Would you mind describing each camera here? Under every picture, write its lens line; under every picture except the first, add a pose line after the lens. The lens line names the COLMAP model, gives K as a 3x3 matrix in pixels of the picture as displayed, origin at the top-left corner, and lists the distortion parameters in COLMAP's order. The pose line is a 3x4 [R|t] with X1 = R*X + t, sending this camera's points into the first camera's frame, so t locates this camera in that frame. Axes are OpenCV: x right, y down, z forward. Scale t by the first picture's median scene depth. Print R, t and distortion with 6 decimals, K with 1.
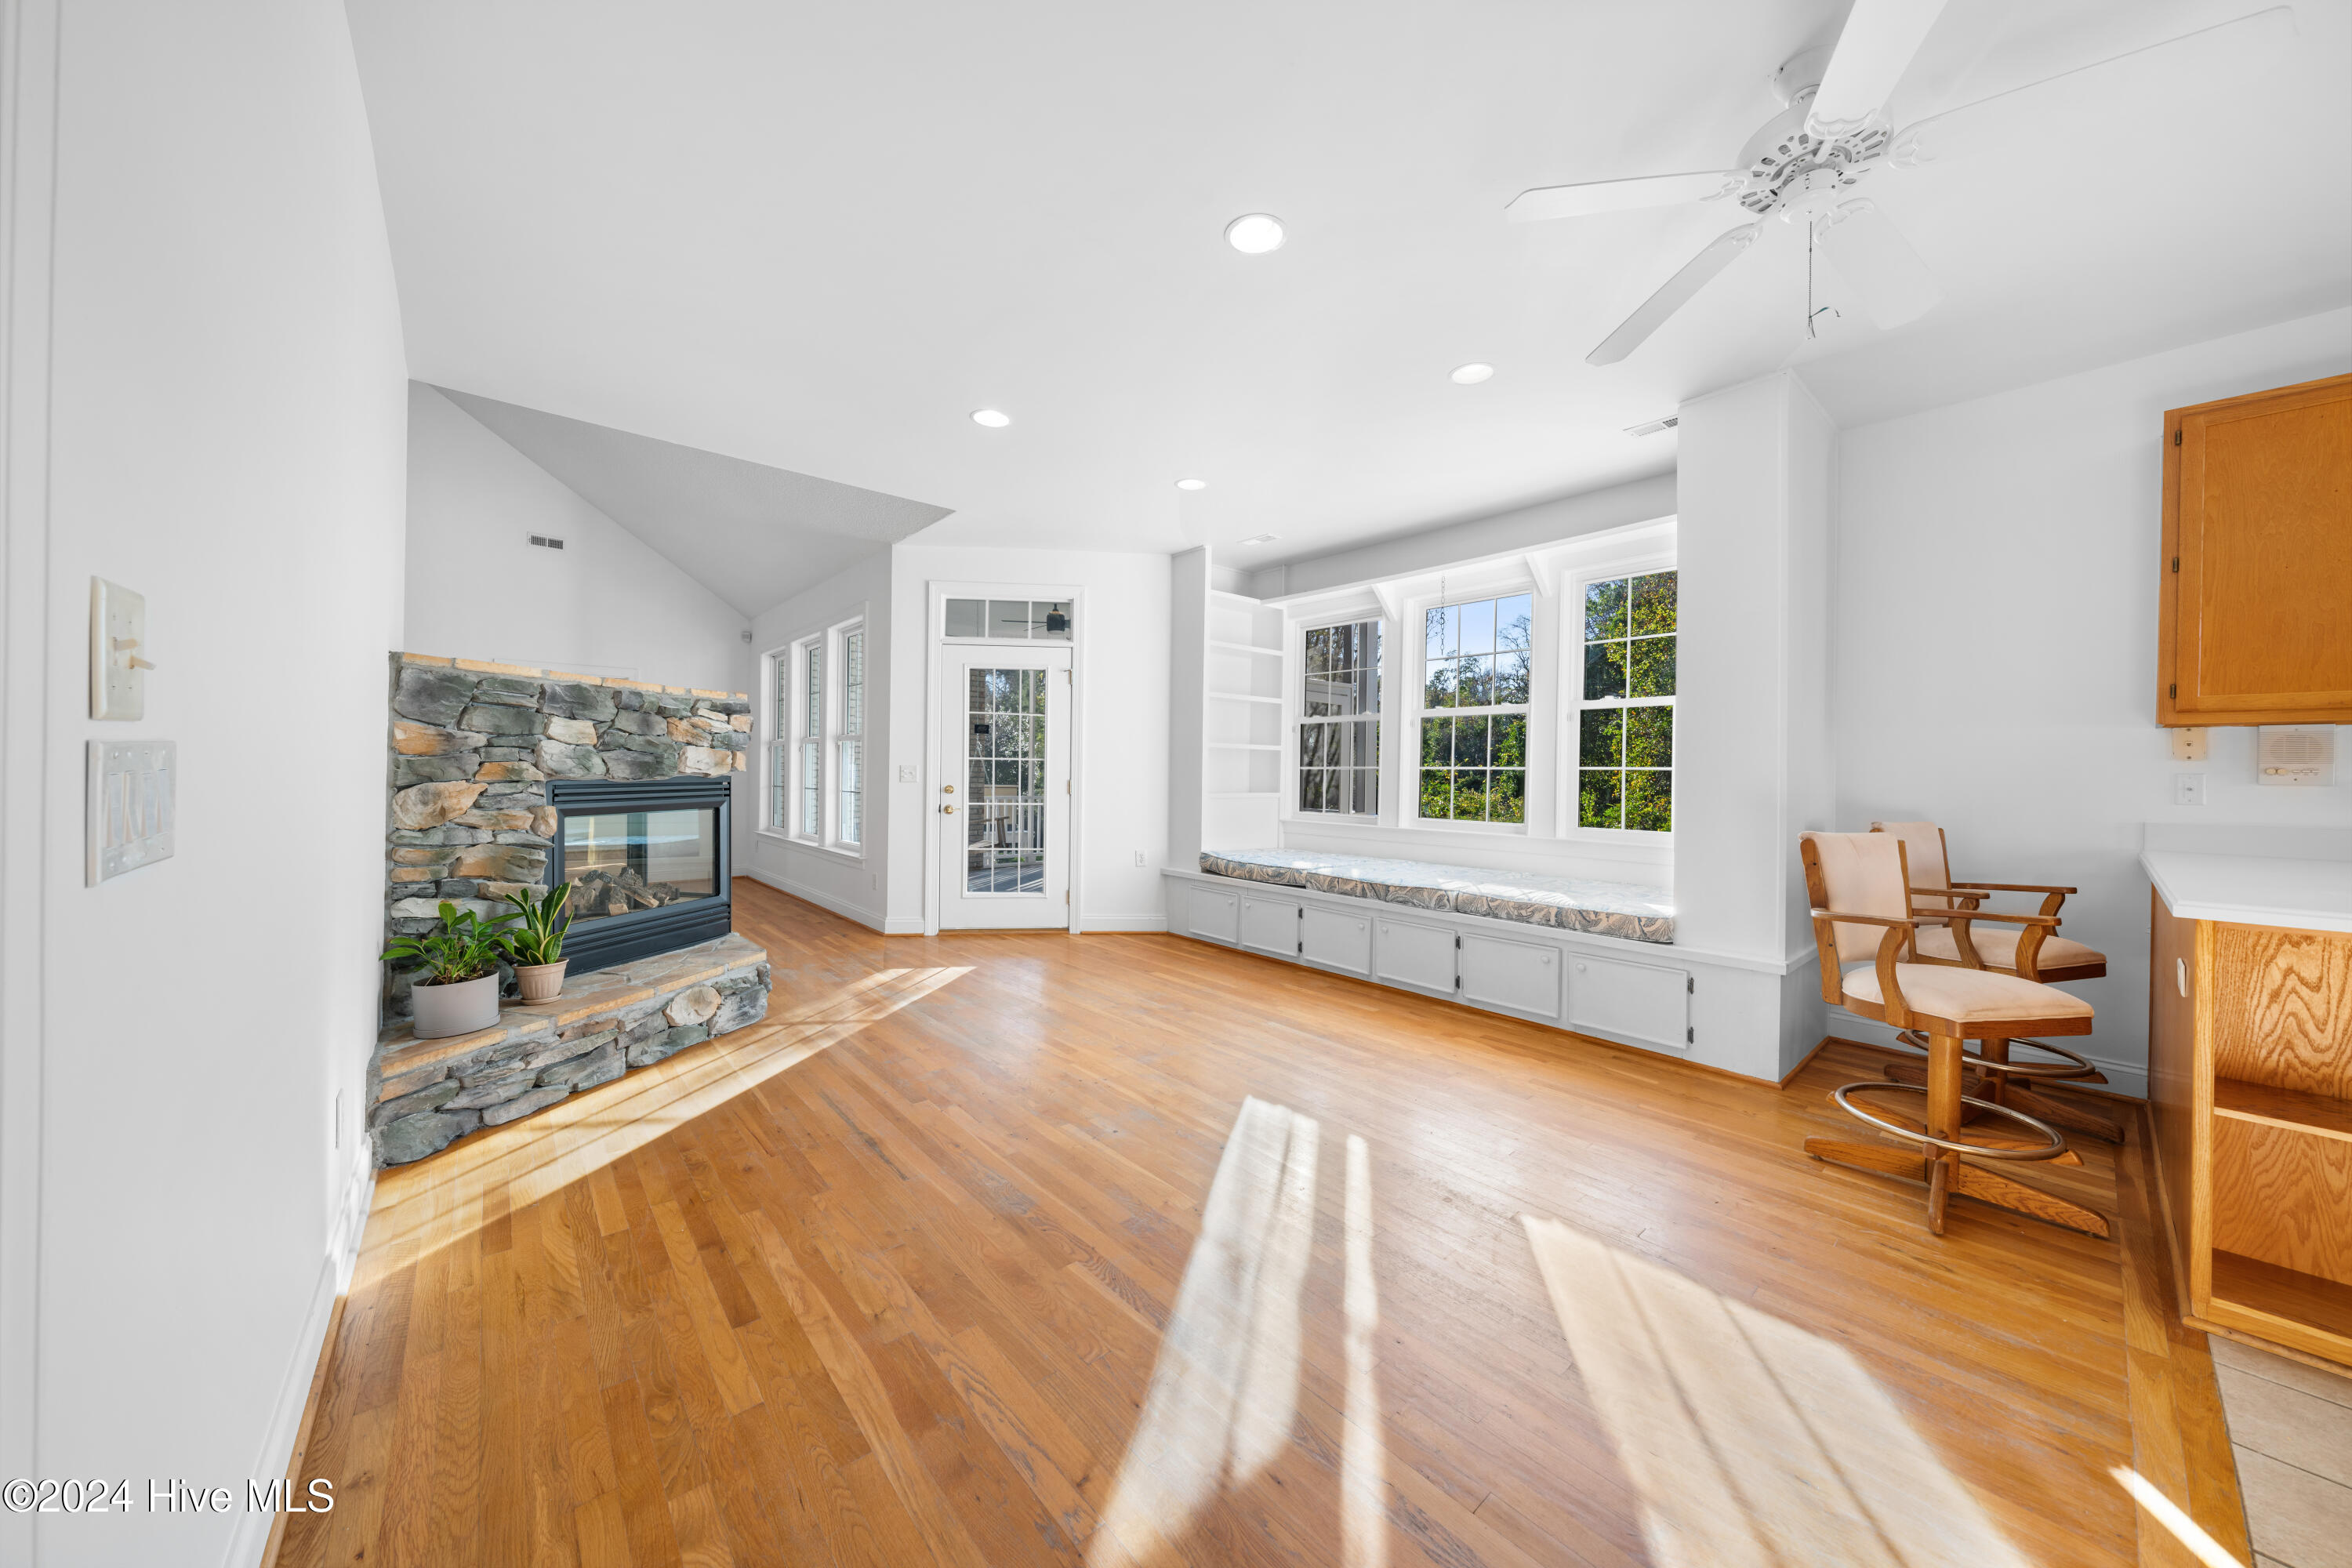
lens RADIAL K [[803.2, 0, 1197.9], [0, 803.2, 768.5], [0, 0, 1]] dist [0.001379, 0.000446]
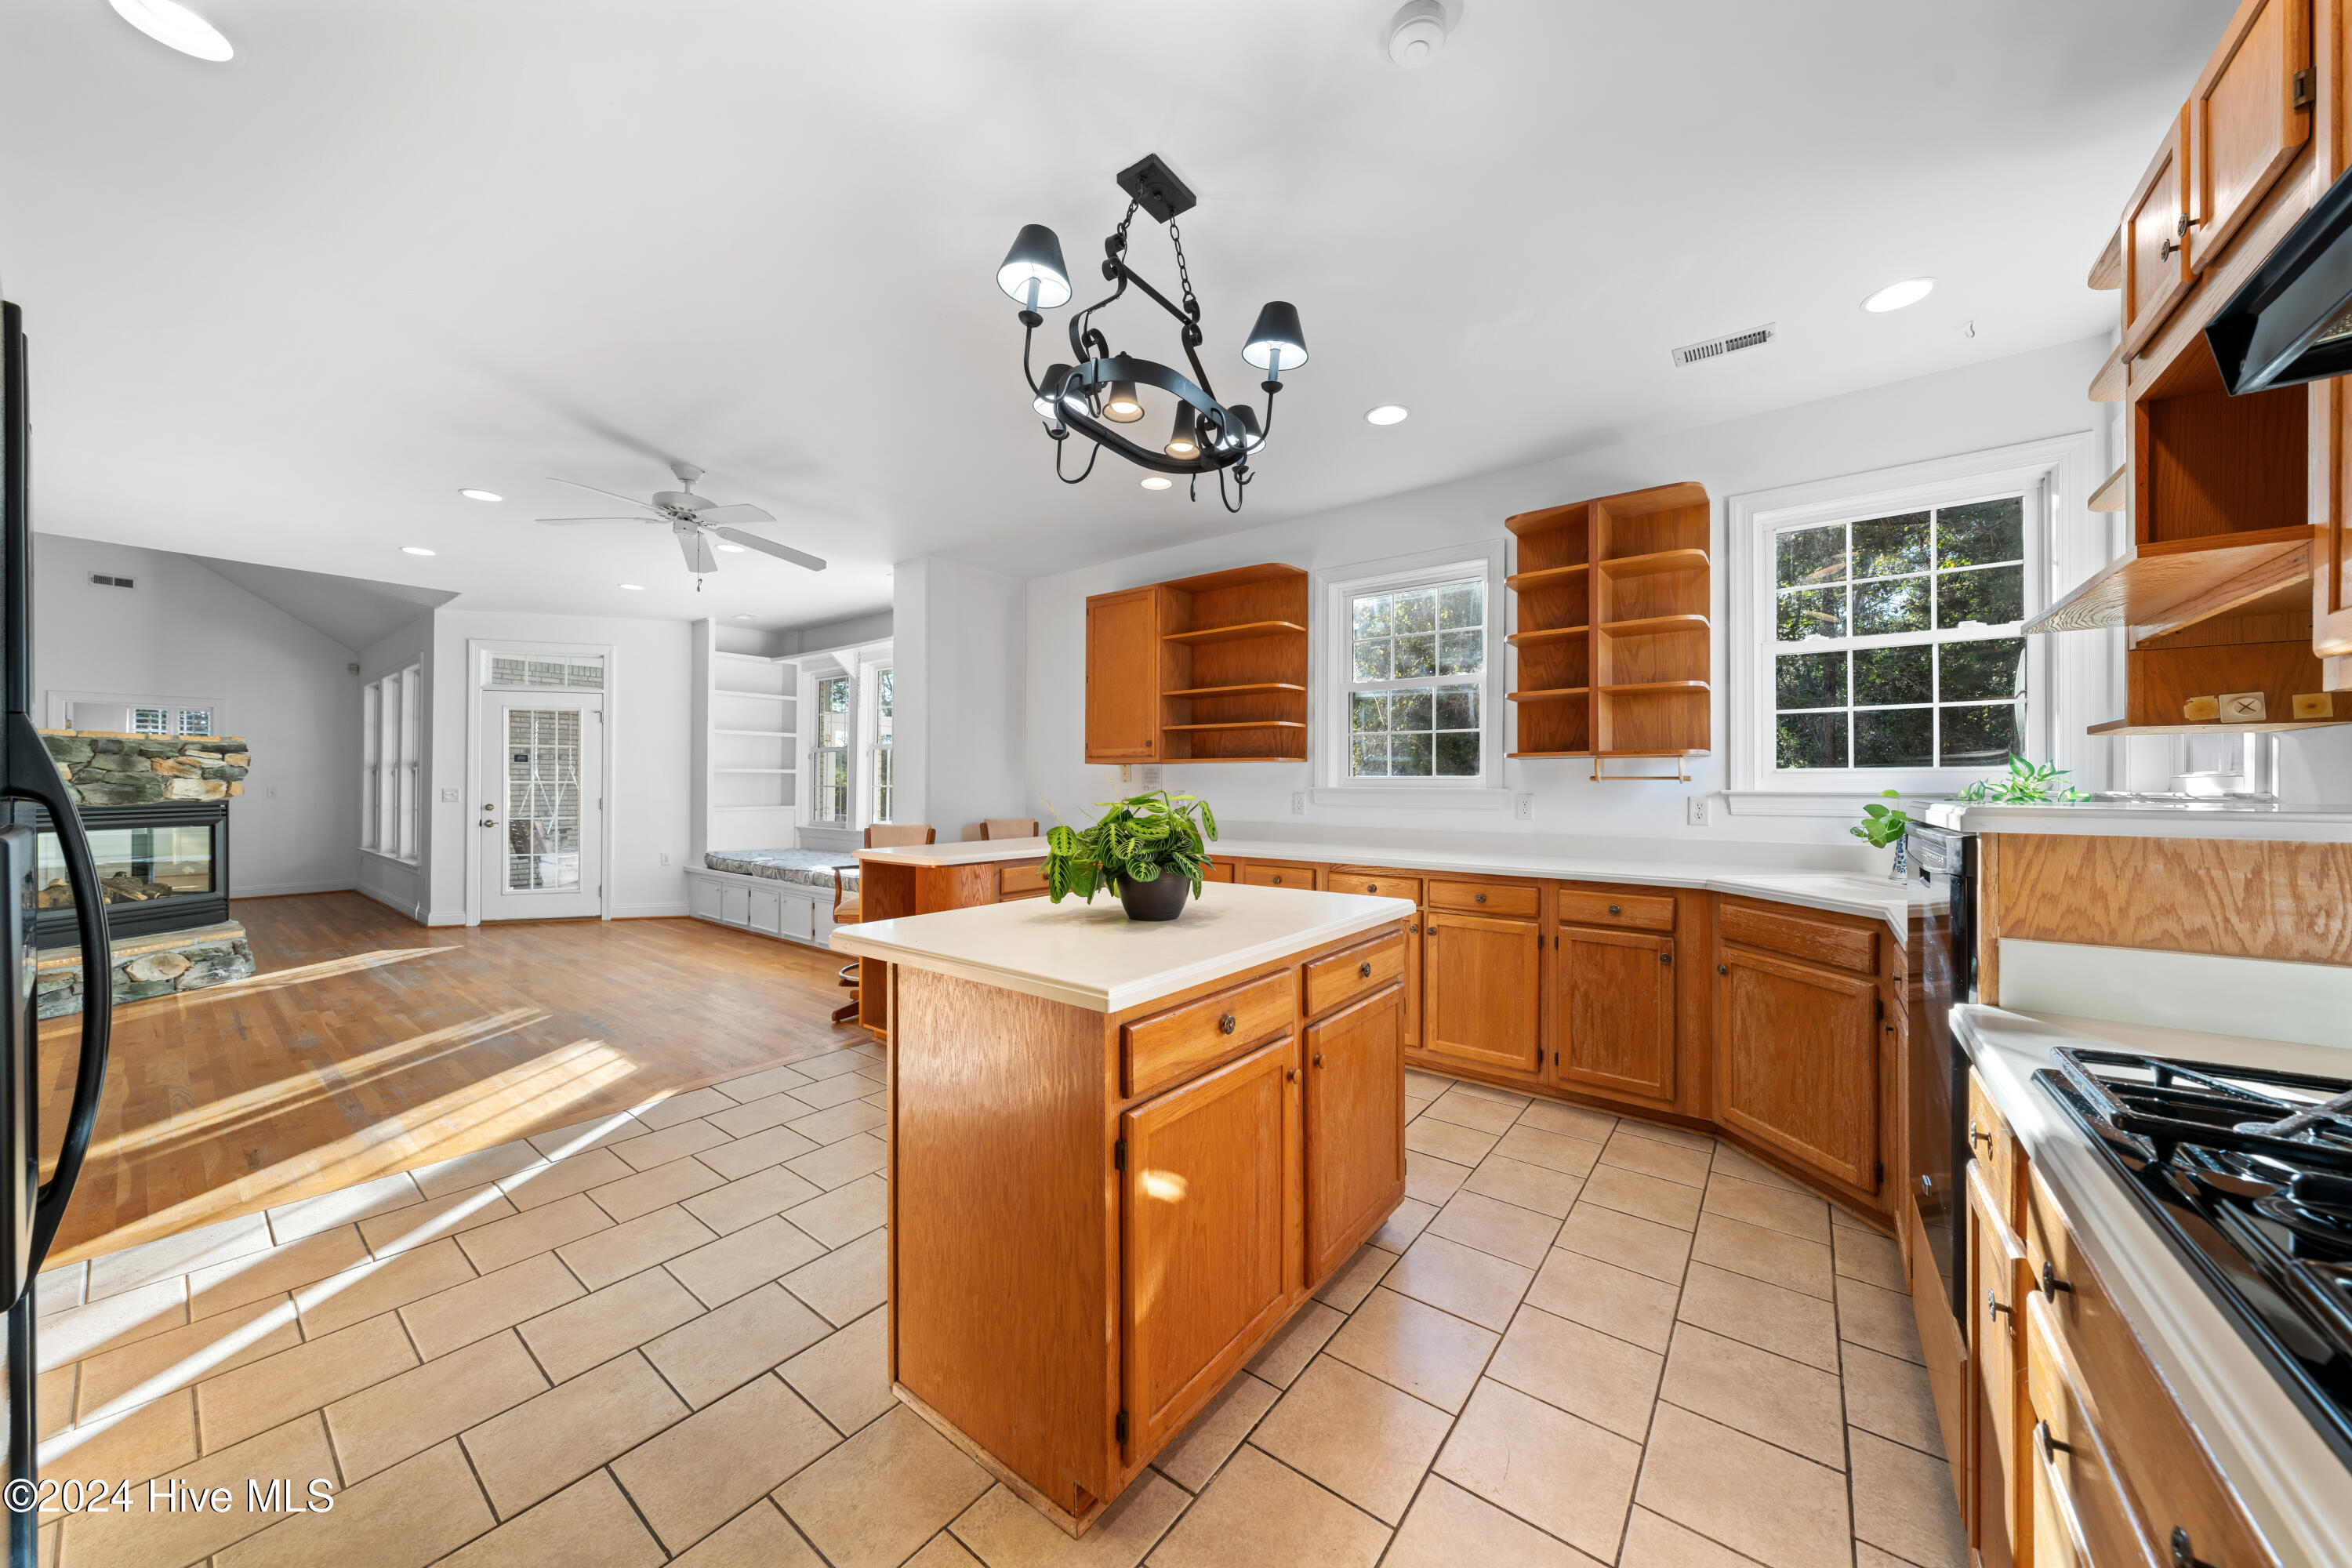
lens RADIAL K [[803.2, 0, 1193.6], [0, 803.2, 775.8], [0, 0, 1]] dist [0.001379, 0.000446]
pose [[0.982023, -0.006834, 0.188639, 0.783053], [0.007588, 0.999966, -0.003272, -0.015594], [-0.188610, 0.004644, 0.982041, -0.636717]]
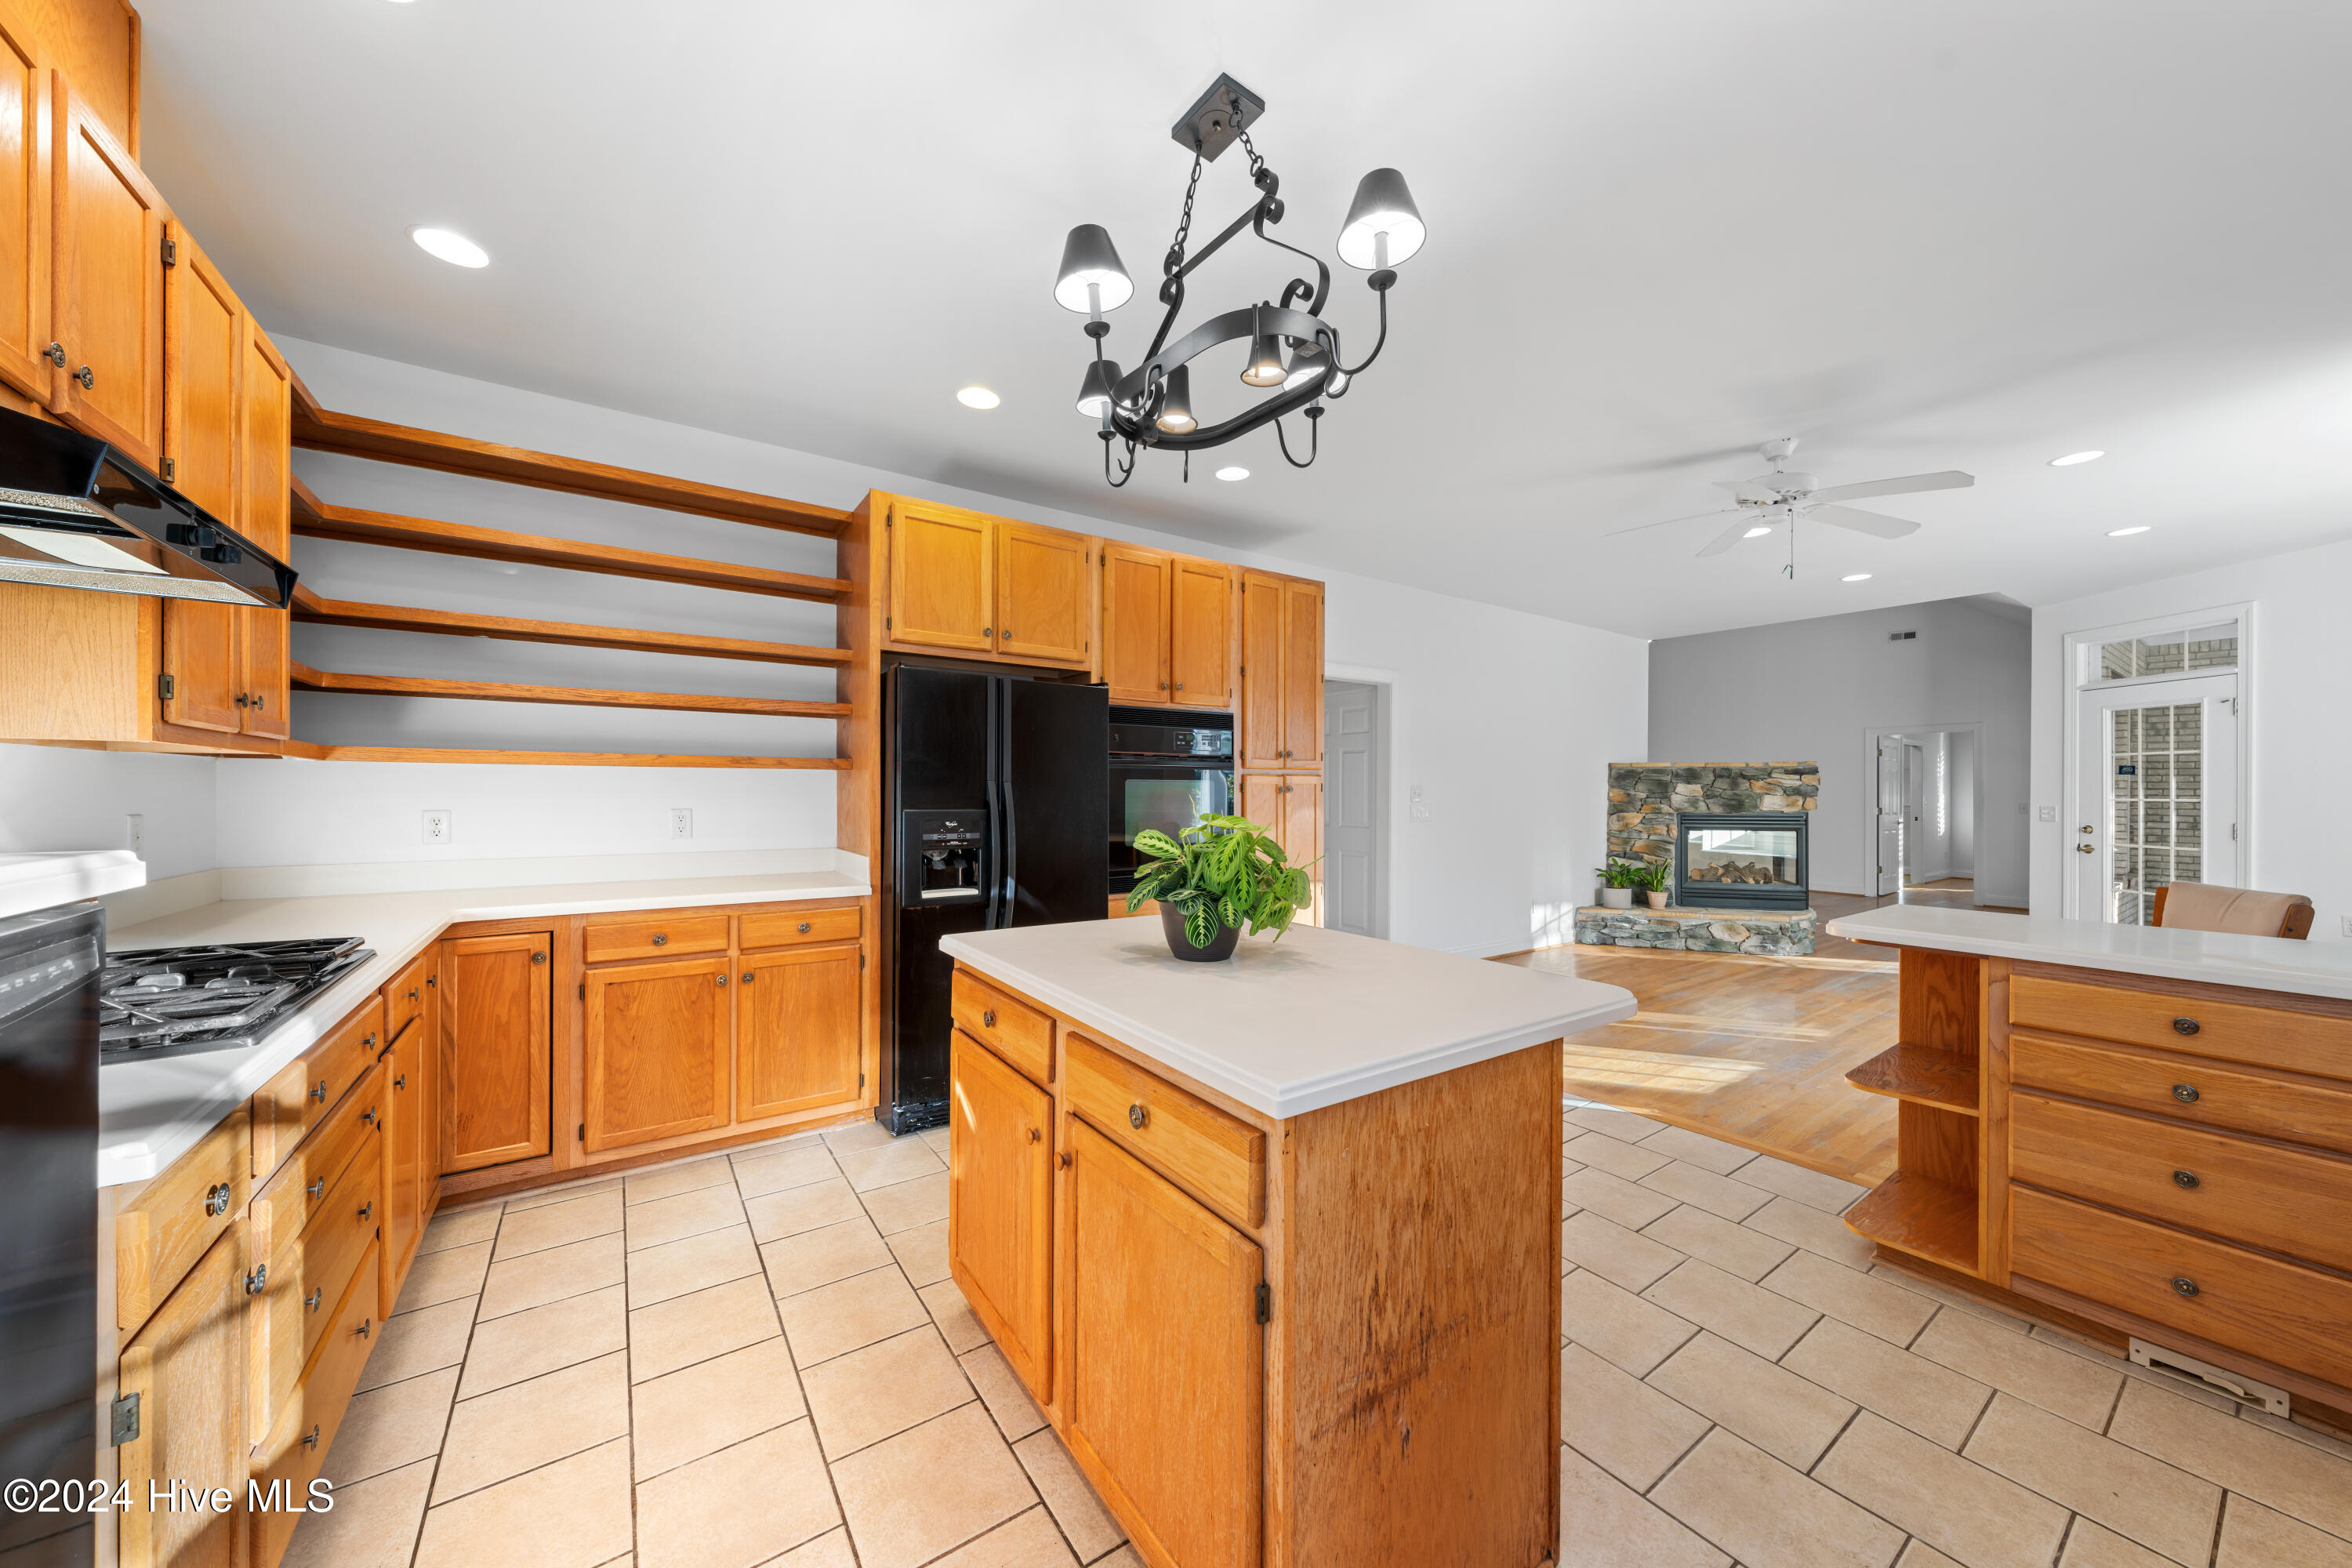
lens RADIAL K [[803.2, 0, 1161.5], [0, 803.2, 788.7], [0, 0, 1]] dist [0.001379, 0.000446]
pose [[-0.131603, -0.012482, -0.991224, 1.319206], [-0.001705, 0.999922, -0.012366, -0.018327], [0.991301, 0.000063, -0.131614, -0.082751]]
